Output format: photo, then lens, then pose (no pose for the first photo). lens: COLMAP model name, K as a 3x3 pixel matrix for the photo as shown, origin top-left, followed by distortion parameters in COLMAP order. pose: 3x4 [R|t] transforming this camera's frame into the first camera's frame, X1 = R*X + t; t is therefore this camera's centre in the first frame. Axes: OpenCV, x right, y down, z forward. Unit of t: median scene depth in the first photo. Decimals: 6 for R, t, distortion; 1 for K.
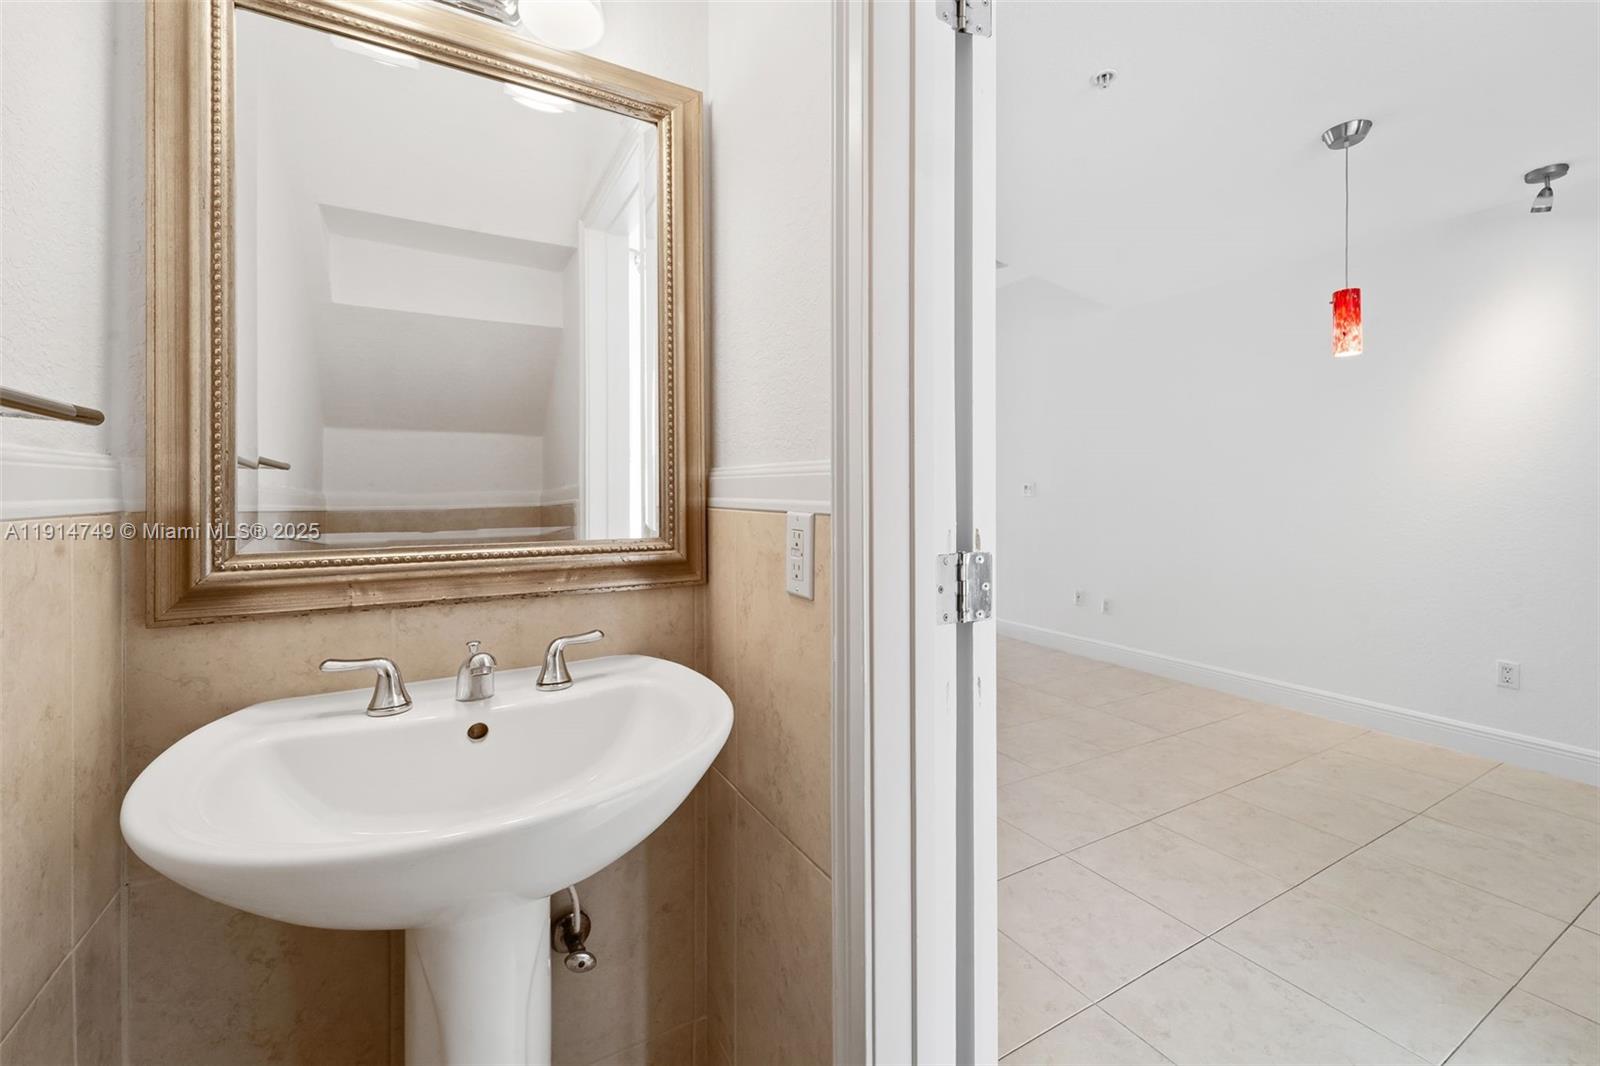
lens RADIAL K [[658.1, 0, 795.9], [0, 658.1, 484.9], [0, 0, 1]] dist [0.001699, 0.000007]
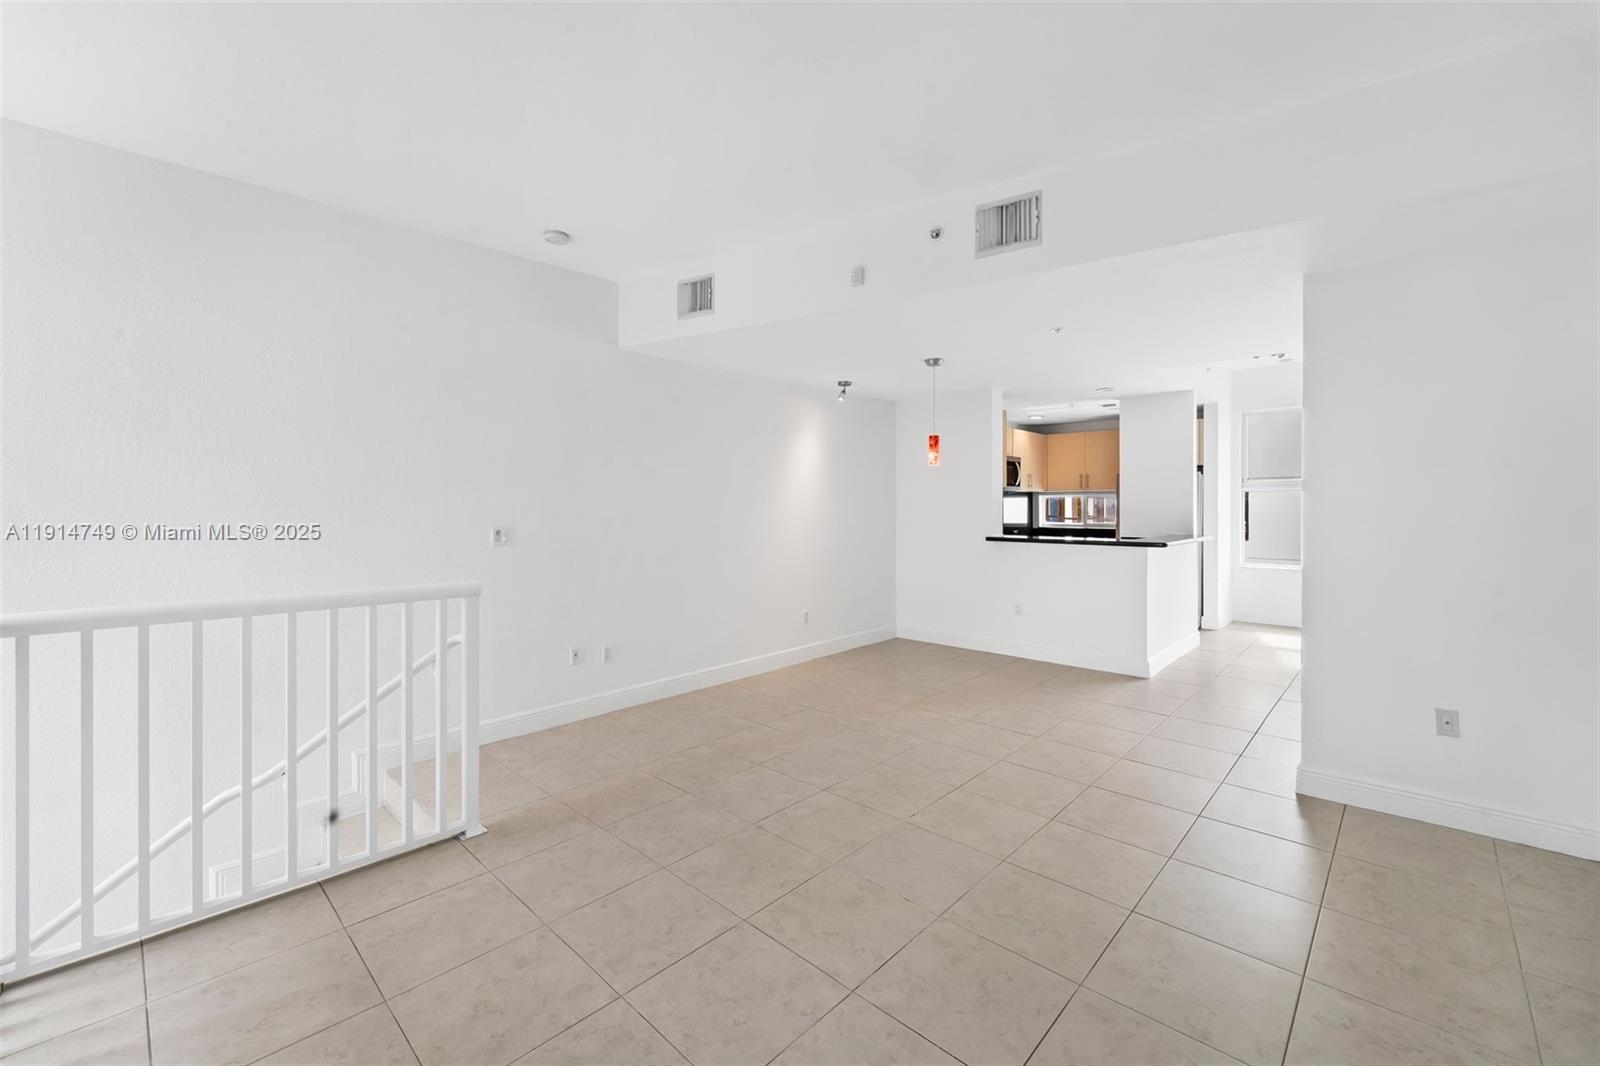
lens RADIAL K [[649.6, 0, 801.1], [0, 649.6, 515.1], [0, 0, 1]] dist [-0.001005, -0.000294]
pose [[-0.297467, -0.012470, 0.954651, -1.003290], [-0.004881, 0.999921, 0.011541, -0.059025], [-0.954720, -0.001226, -0.297505, 1.980000]]
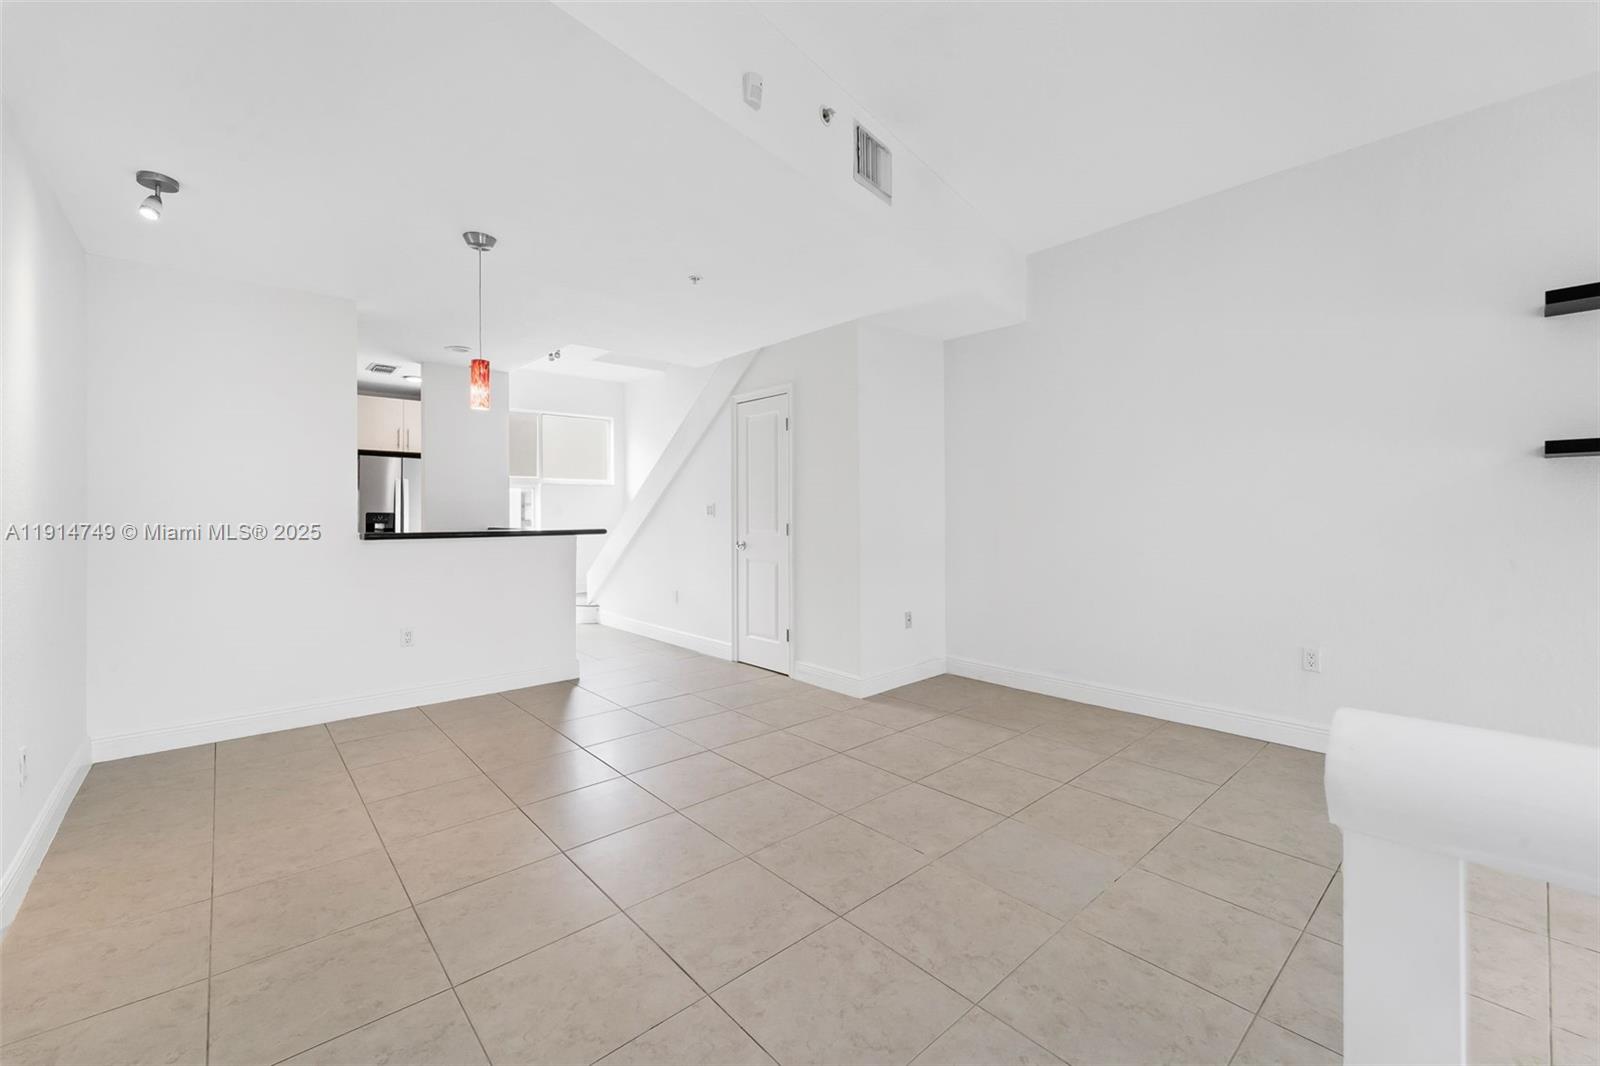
lens RADIAL K [[649.6, 0, 801.1], [0, 649.6, 515.1], [0, 0, 1]] dist [-0.001005, -0.000294]
pose [[-0.978282, 0.007345, -0.207147, 0.472290], [0.008695, 0.999946, -0.005609, 0.023350], [0.207095, -0.007289, -0.978294, 2.329235]]
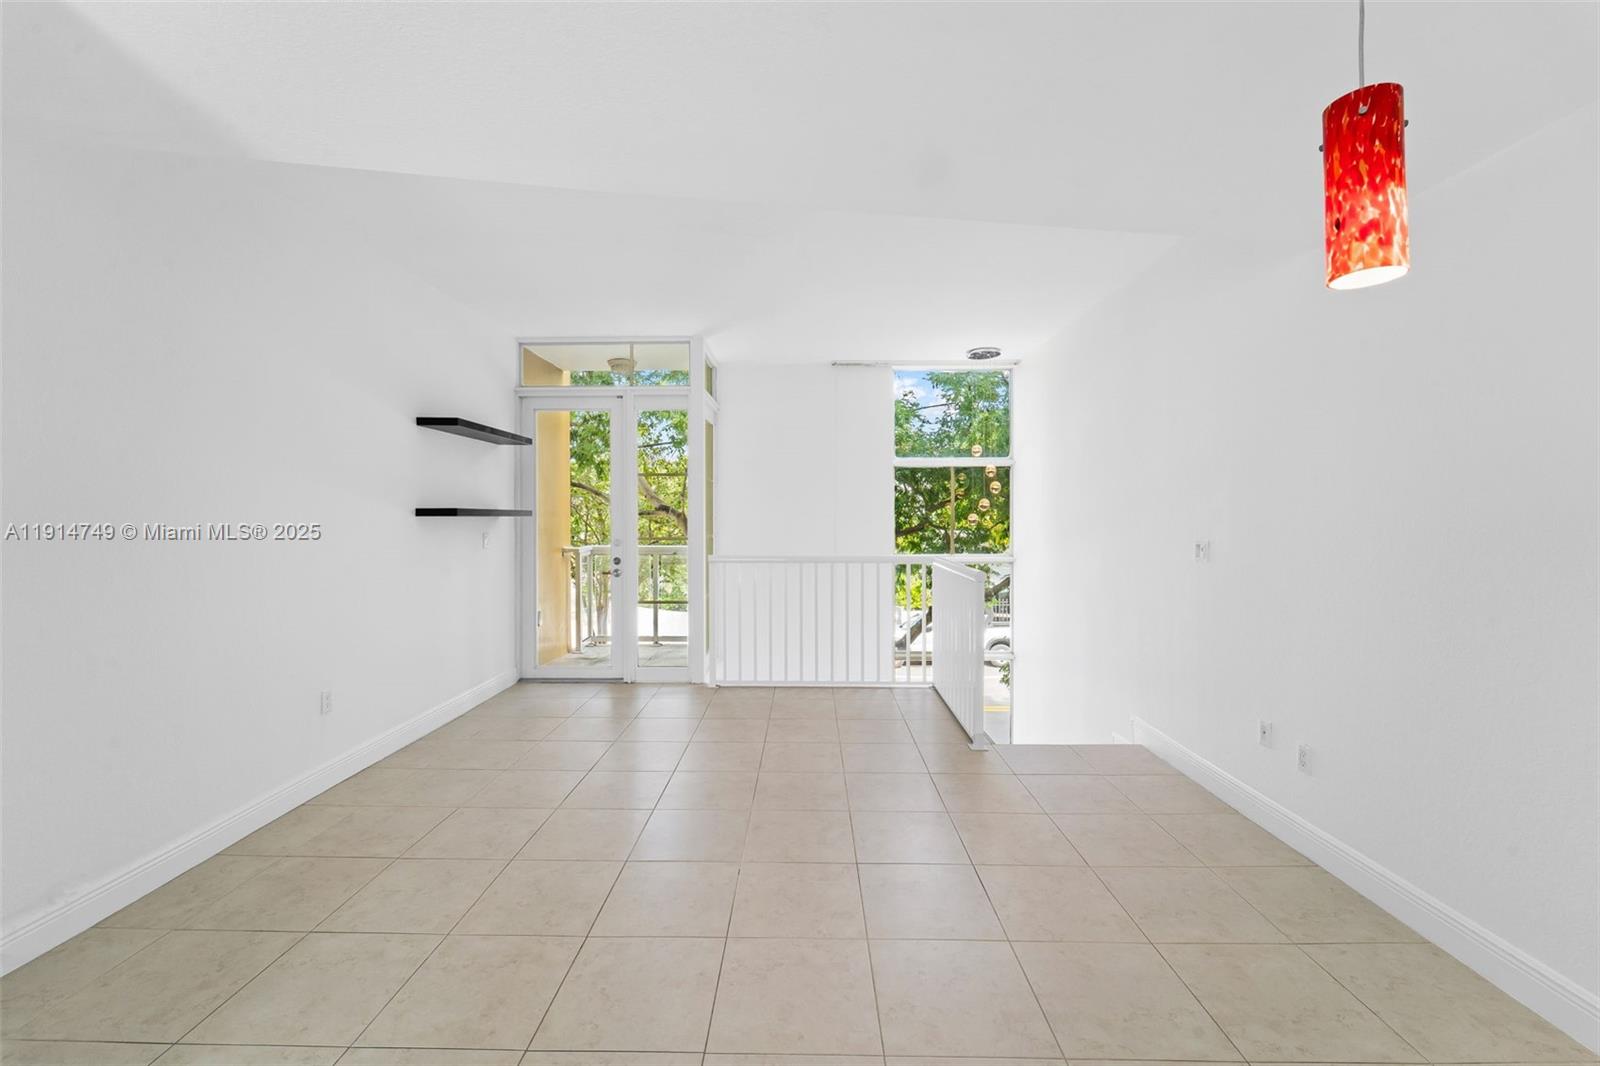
lens RADIAL K [[649.6, 0, 801.1], [0, 649.6, 515.1], [0, 0, 1]] dist [-0.001005, -0.000294]
pose [[0.863950, -0.003423, -0.503566, 0.736307], [0.004586, 0.999989, 0.001071, -0.071057], [0.503557, -0.003235, 0.863956, 0.532385]]
